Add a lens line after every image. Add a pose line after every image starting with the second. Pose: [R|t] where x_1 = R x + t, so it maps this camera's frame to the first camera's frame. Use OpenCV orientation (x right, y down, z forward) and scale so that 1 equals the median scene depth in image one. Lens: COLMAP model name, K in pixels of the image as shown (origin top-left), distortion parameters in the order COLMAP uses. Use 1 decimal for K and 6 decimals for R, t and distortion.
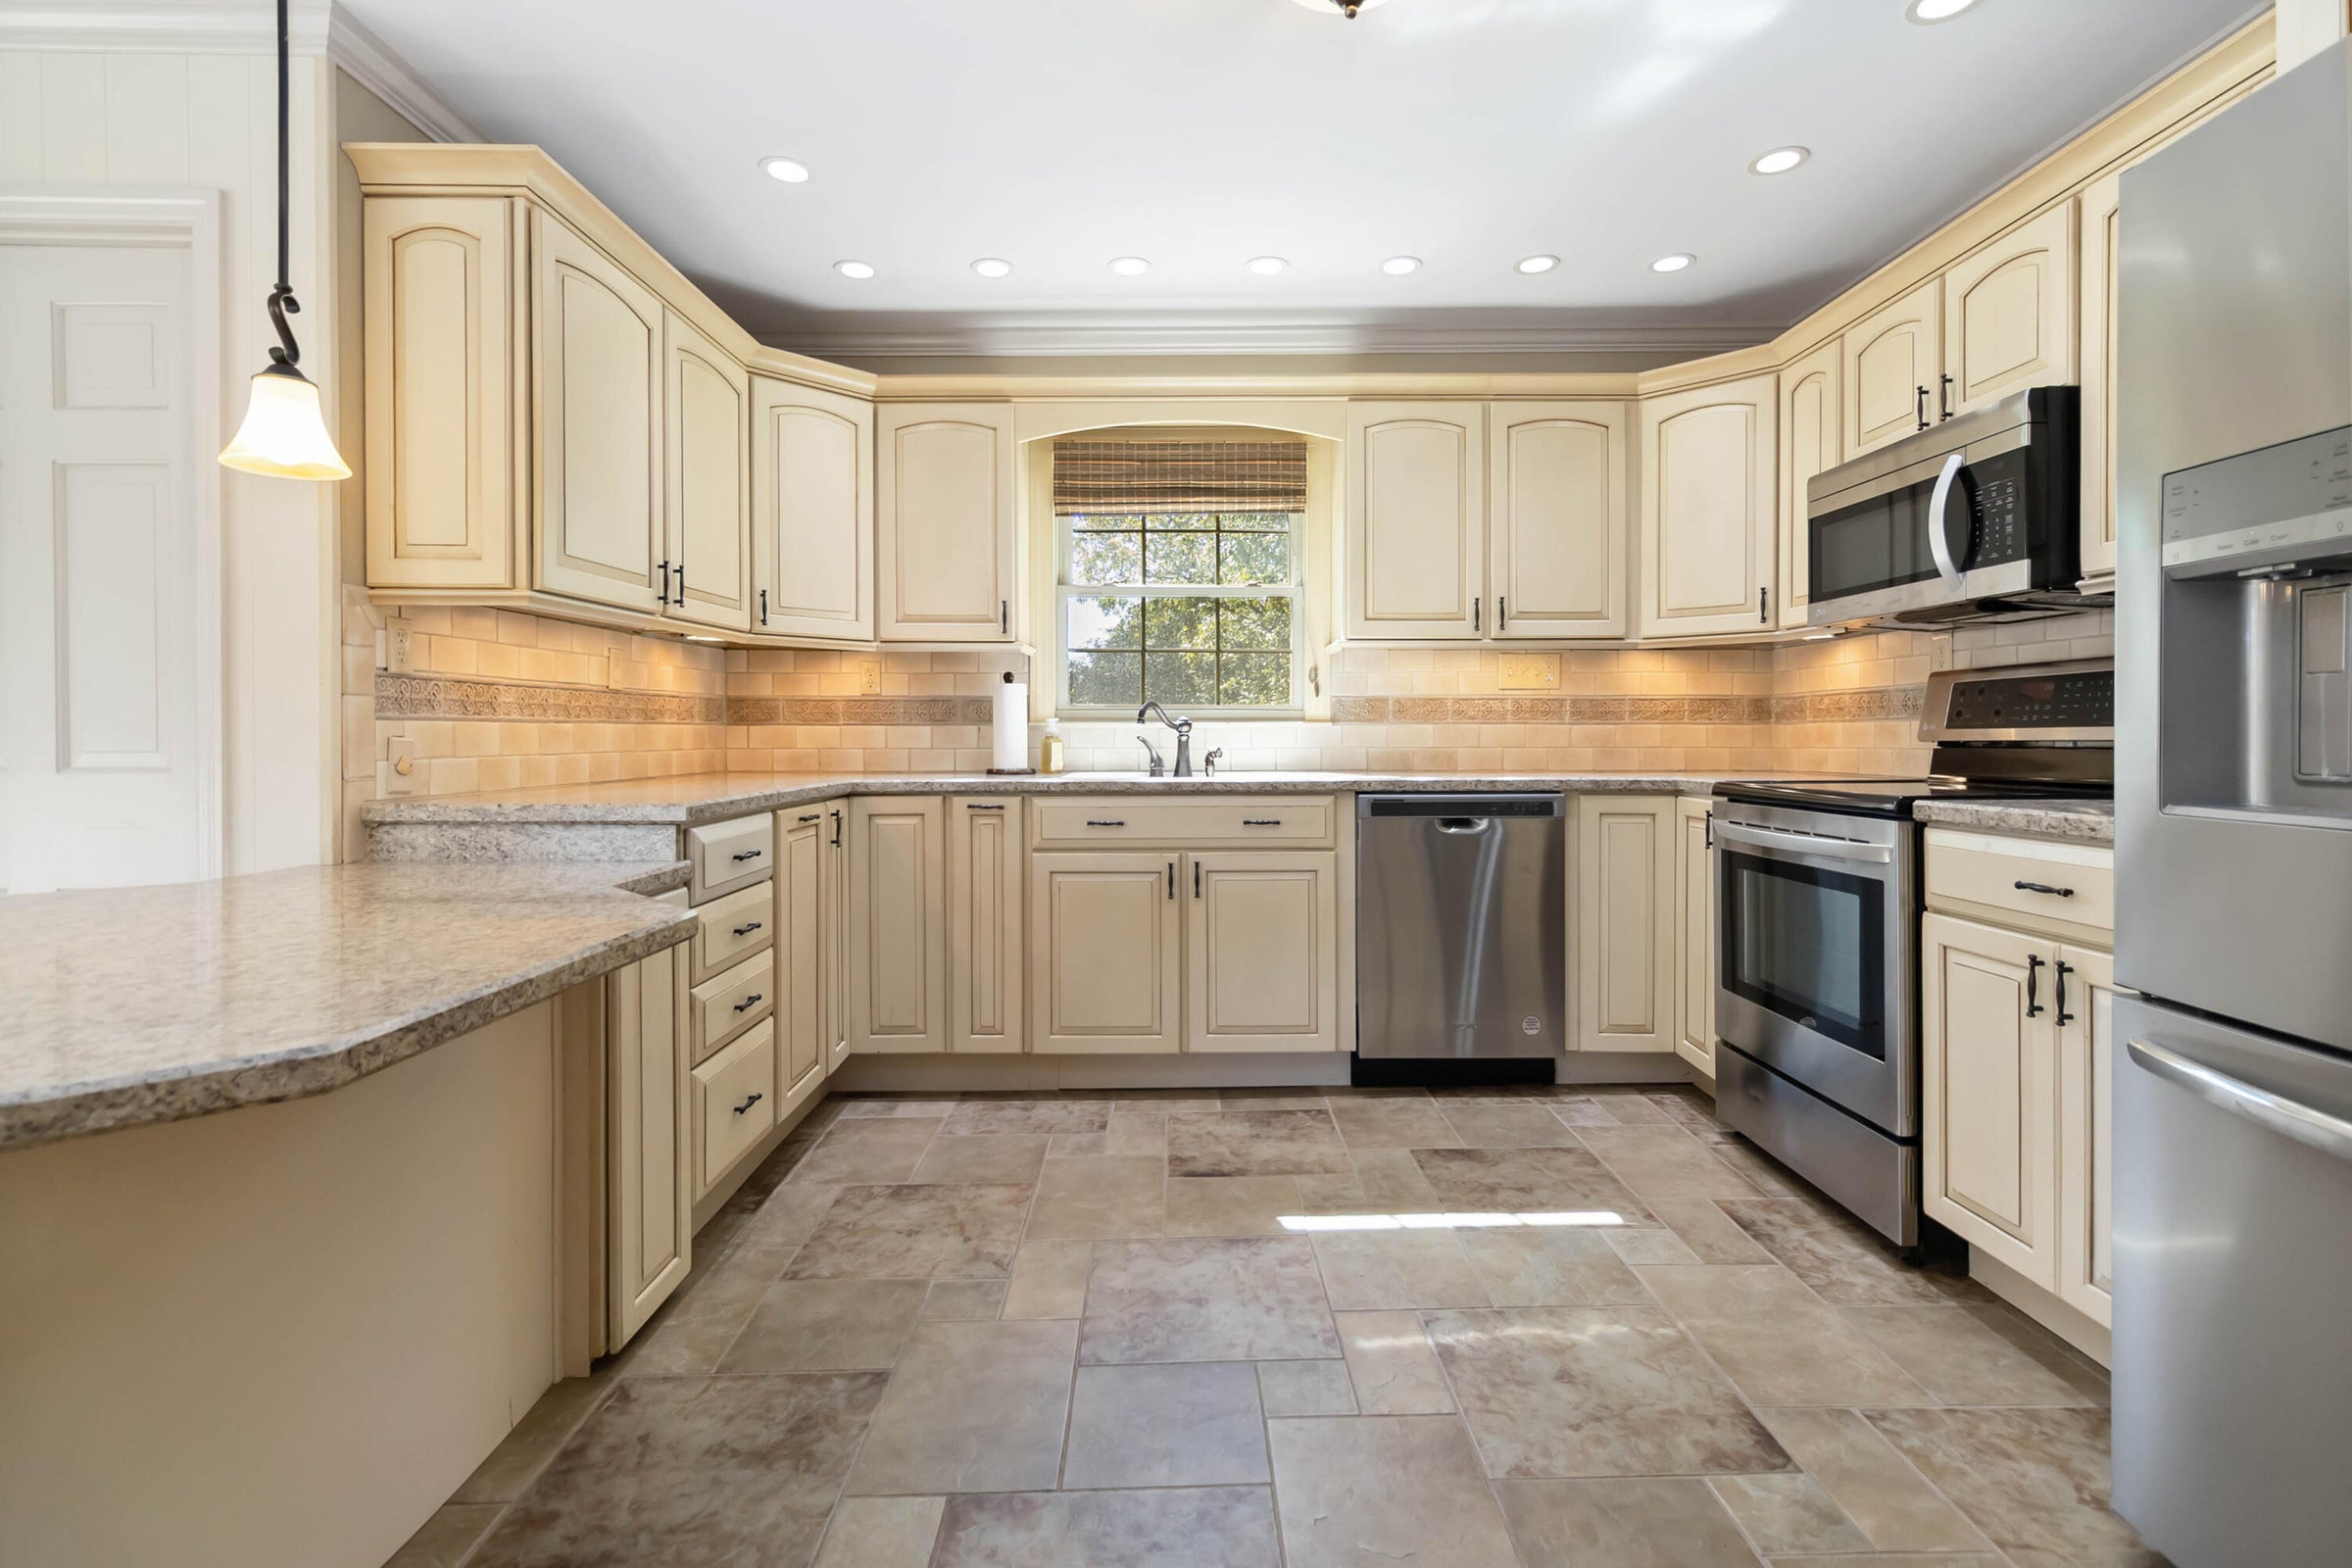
lens RADIAL K [[1101.8, 0, 1176.3], [0, 1101.8, 734.8], [0, 0, 1]] dist [0.001803, 0.000972]
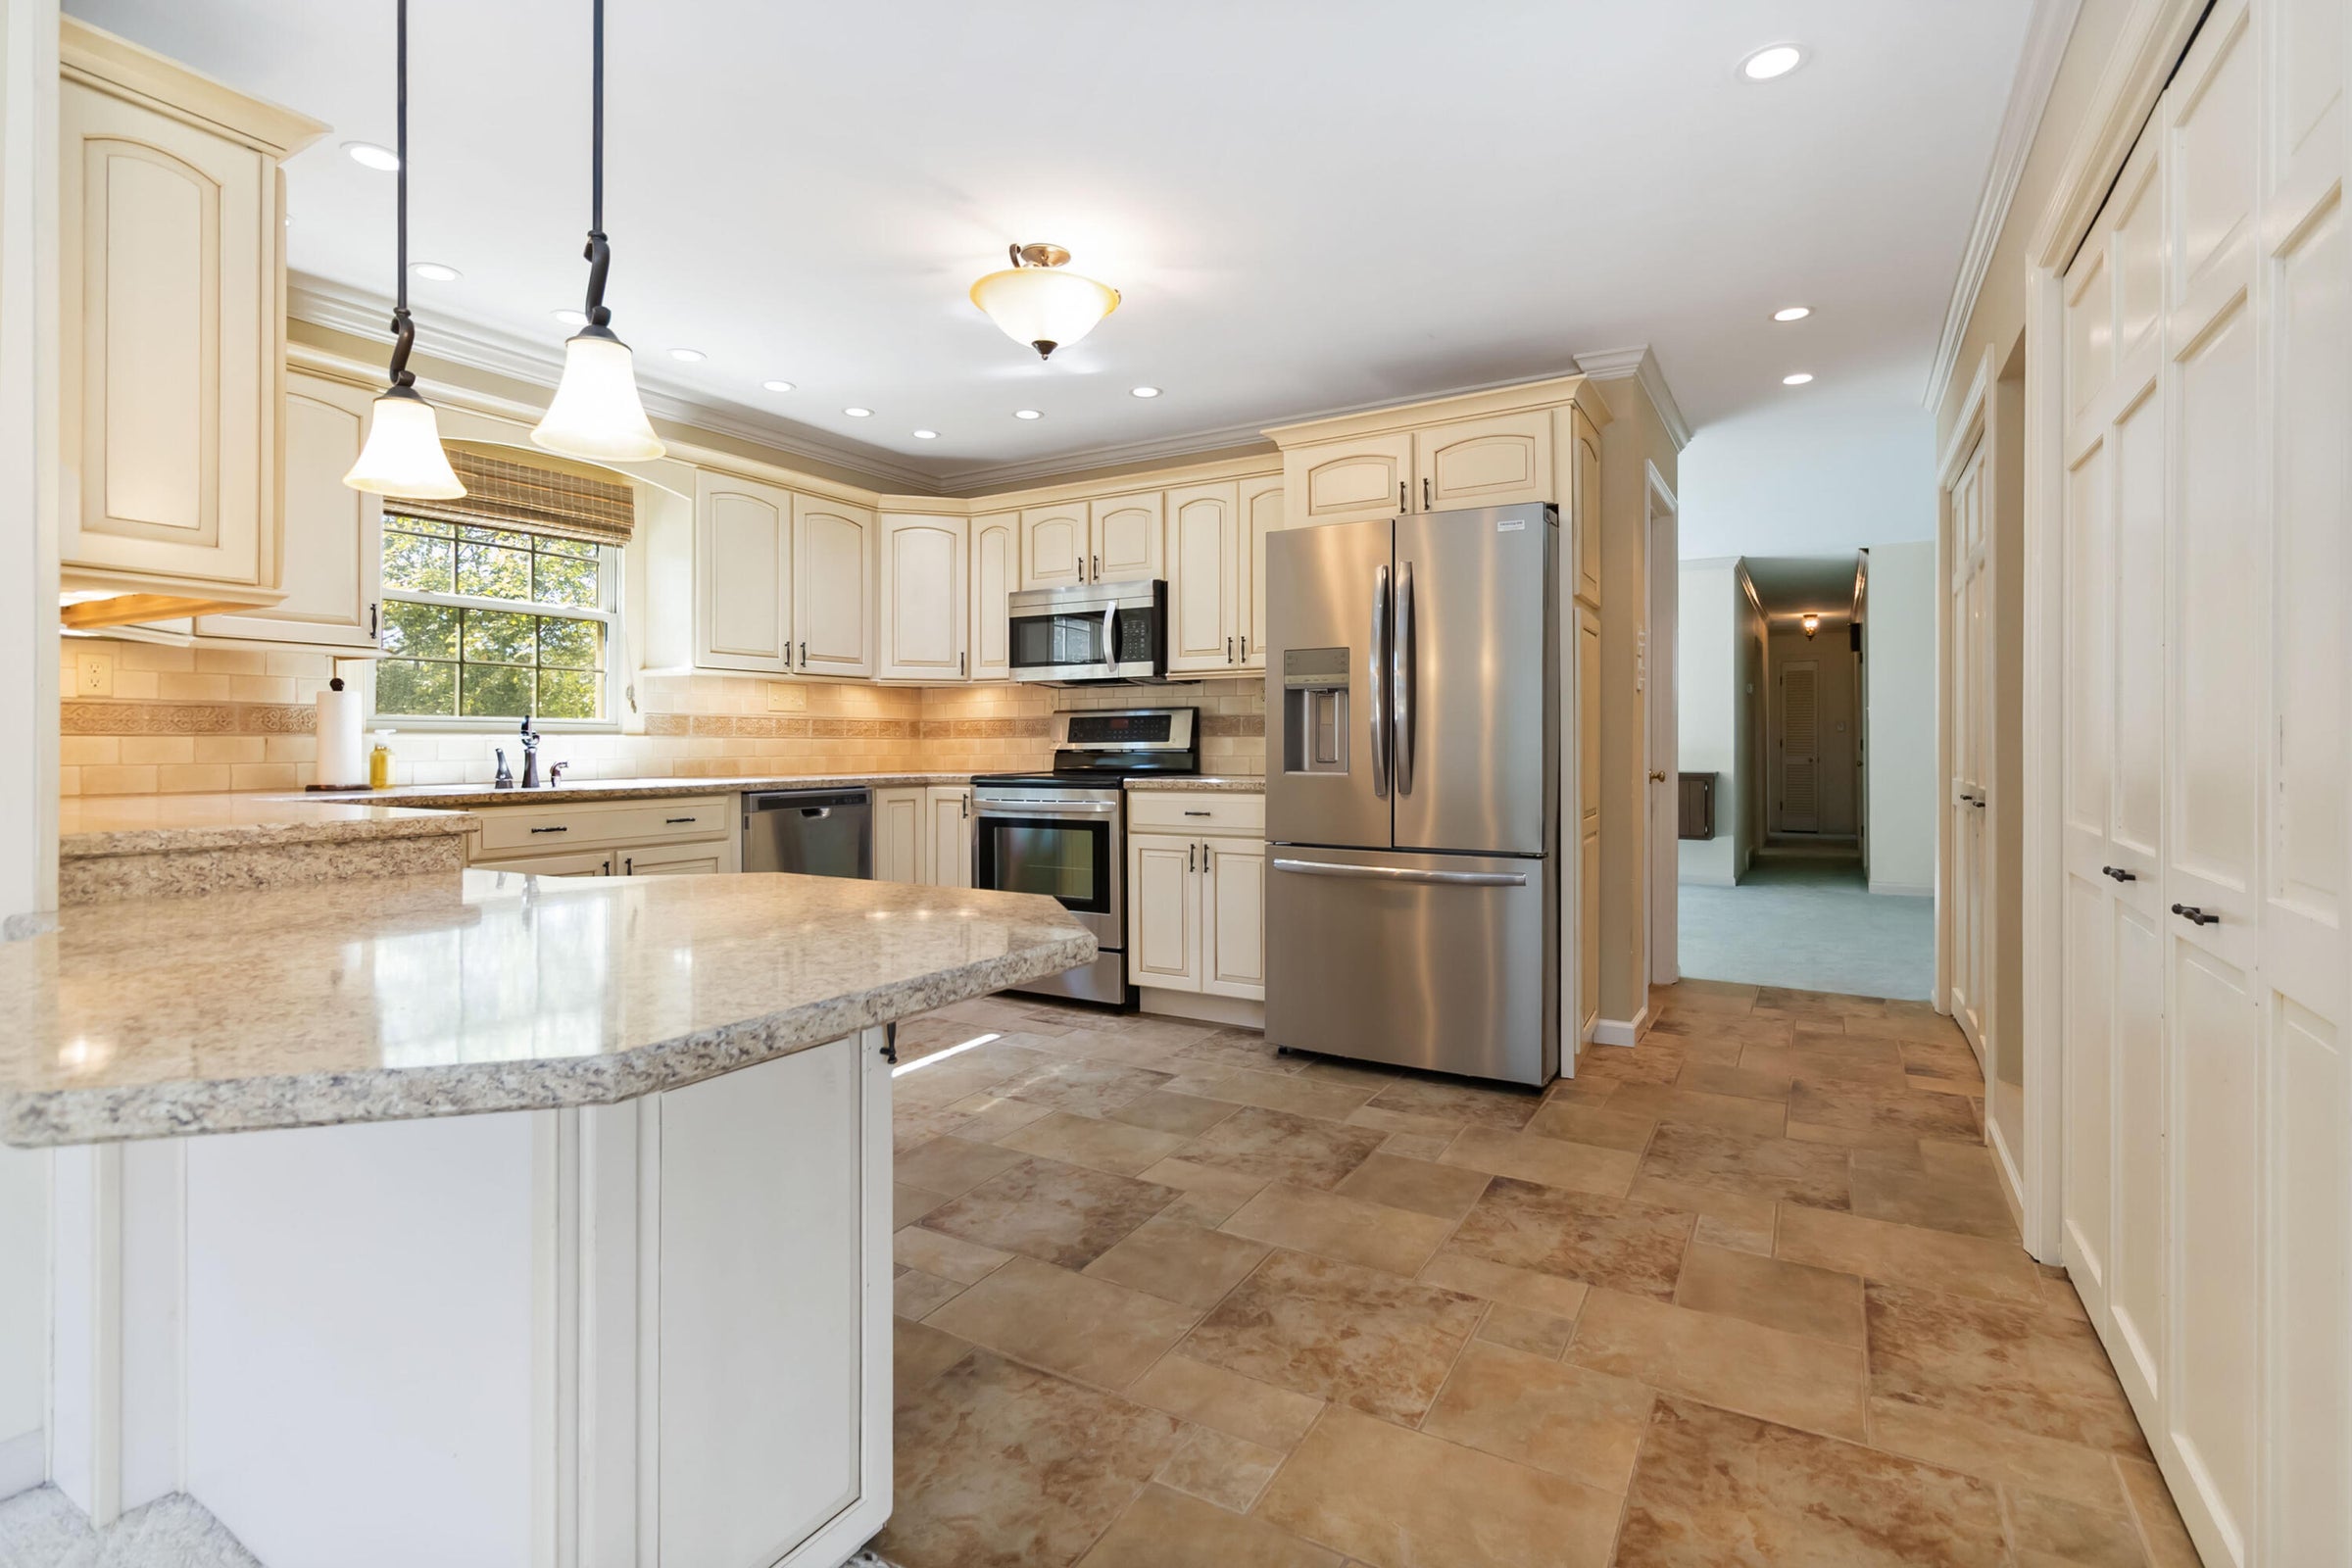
lens RADIAL K [[1101.8, 0, 1170.3], [0, 1101.8, 752.9], [0, 0, 1]] dist [0.001803, 0.000972]
pose [[0.517429, -0.006414, 0.855702, -0.757403], [0.001663, 0.999978, 0.006489, -0.000394], [-0.855725, -0.001935, 0.517428, -0.078350]]
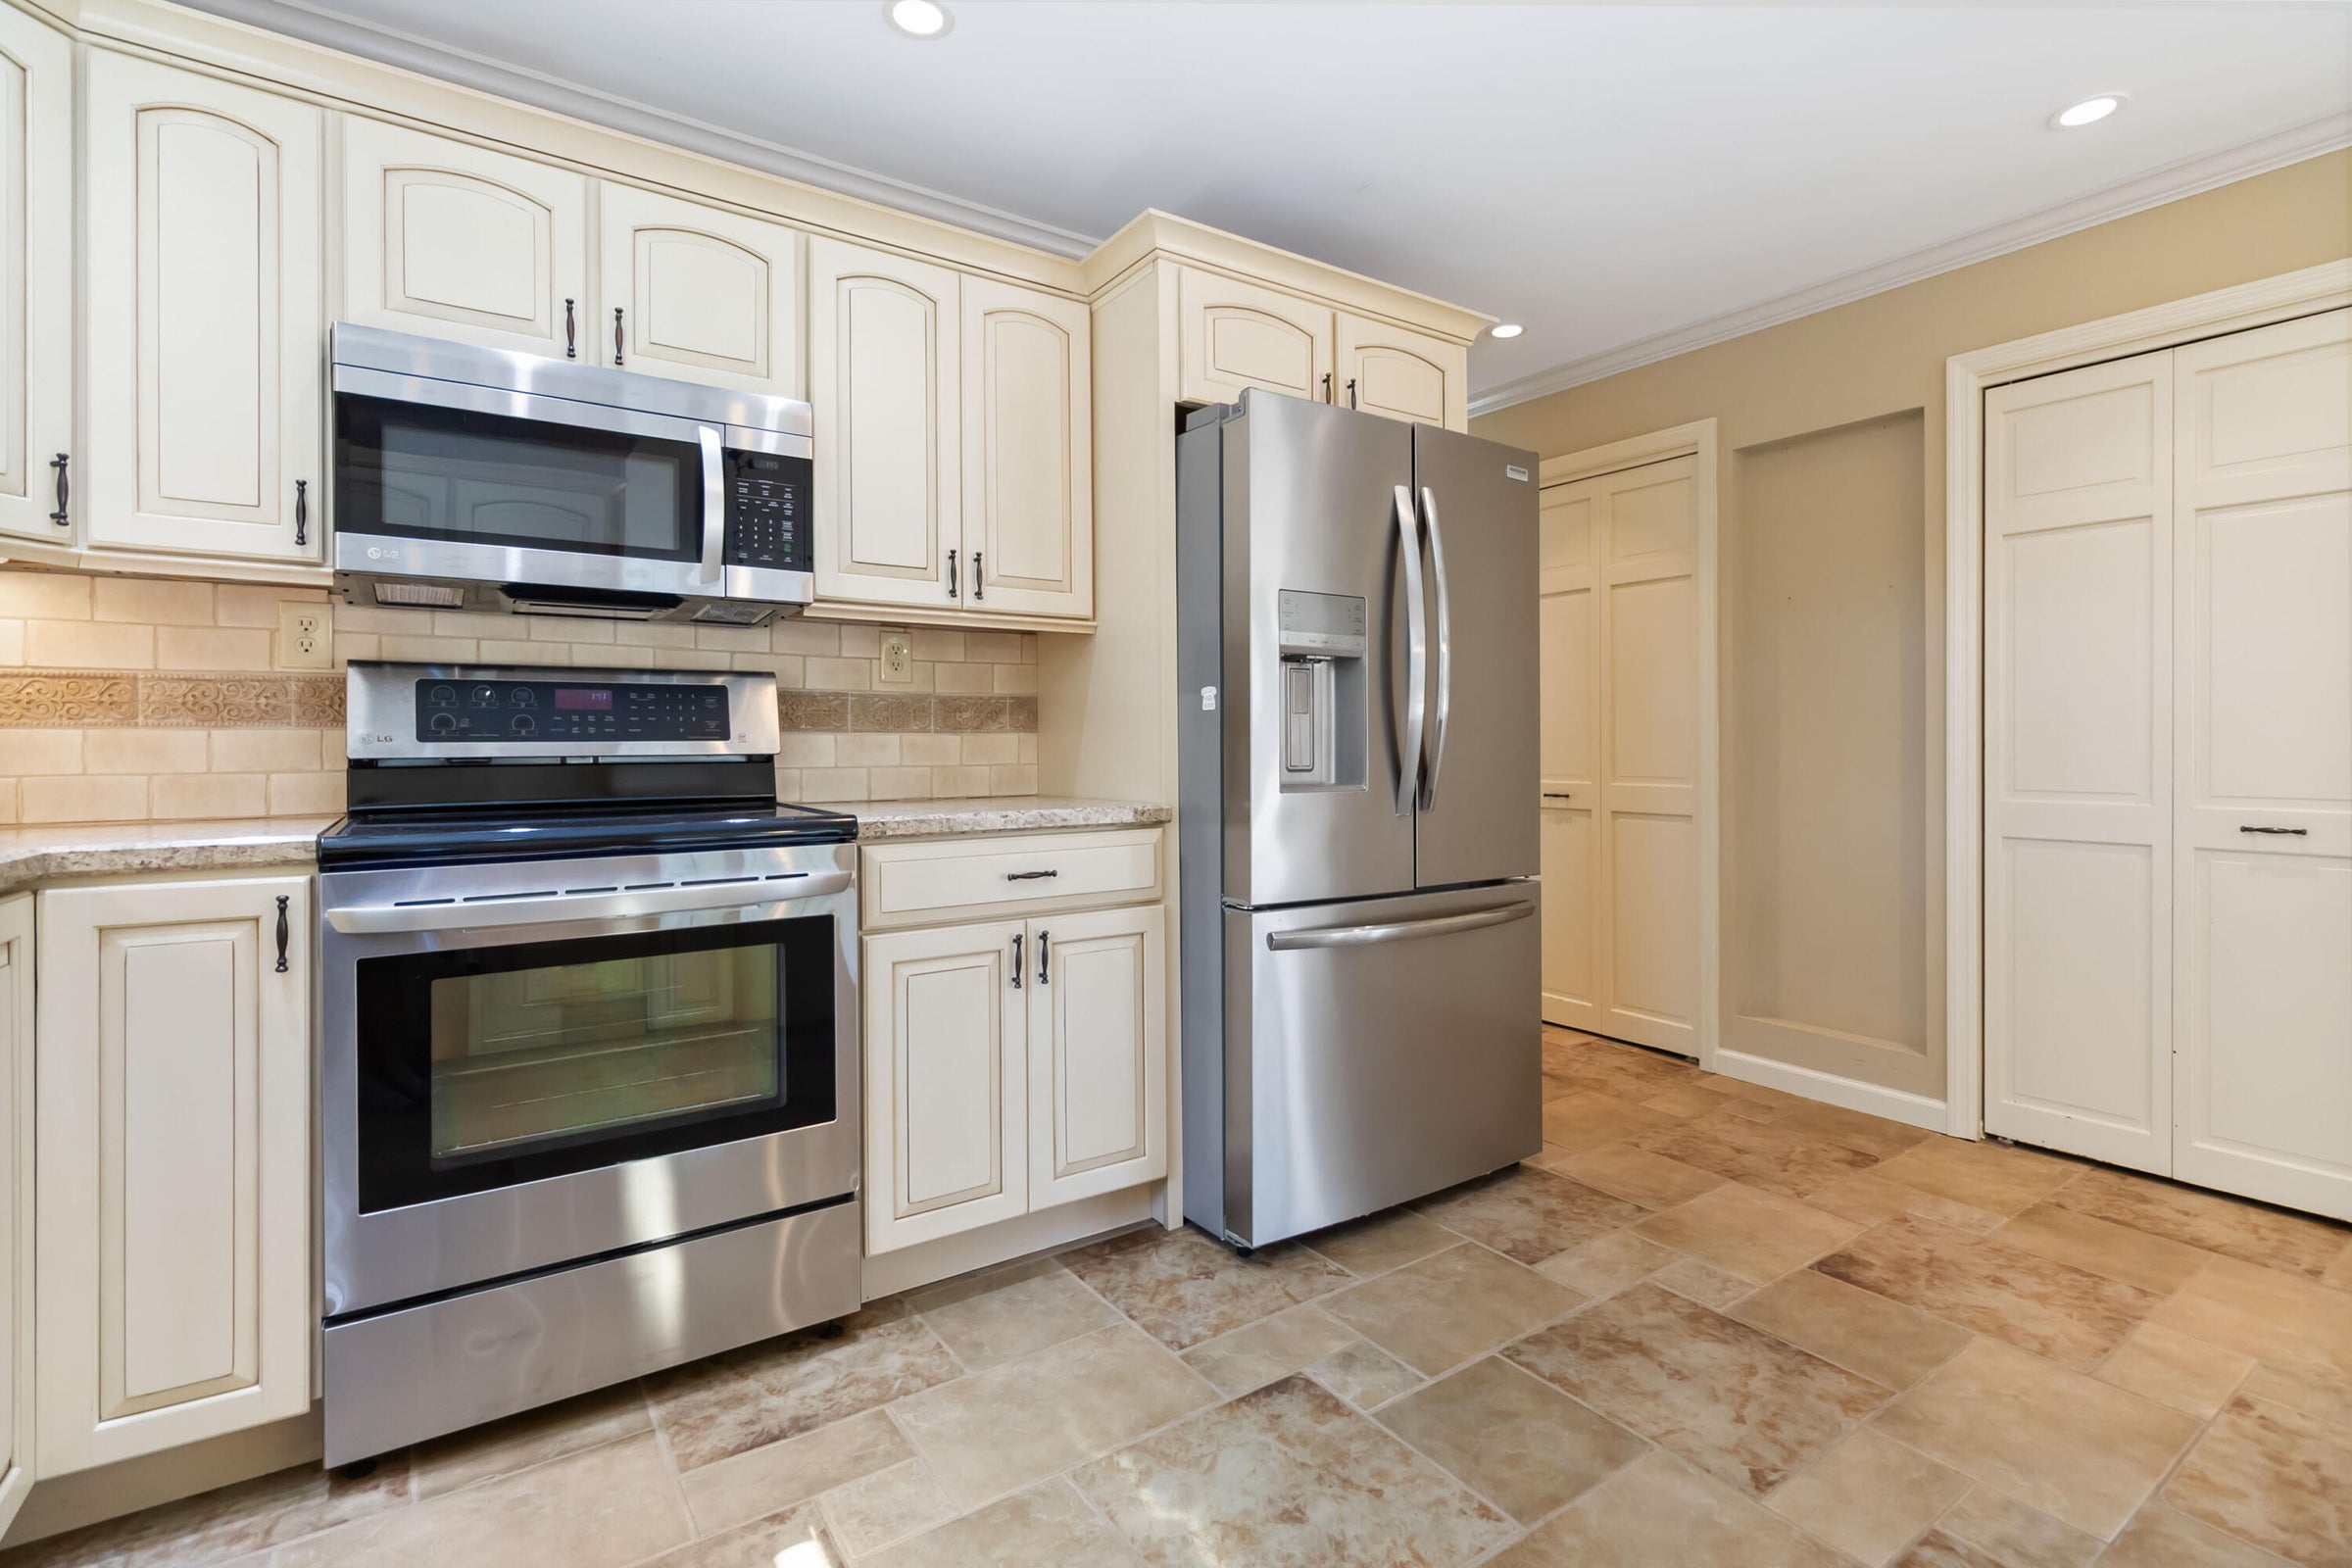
lens RADIAL K [[1101.8, 0, 1178.8], [0, 1101.8, 743.5], [0, 0, 1]] dist [0.001803, 0.000972]
pose [[-0.567092, 0.008091, 0.823615, -0.186022], [0.005931, 0.999966, -0.005740, 0.002759], [-0.823633, 0.001630, -0.567121, 0.993484]]
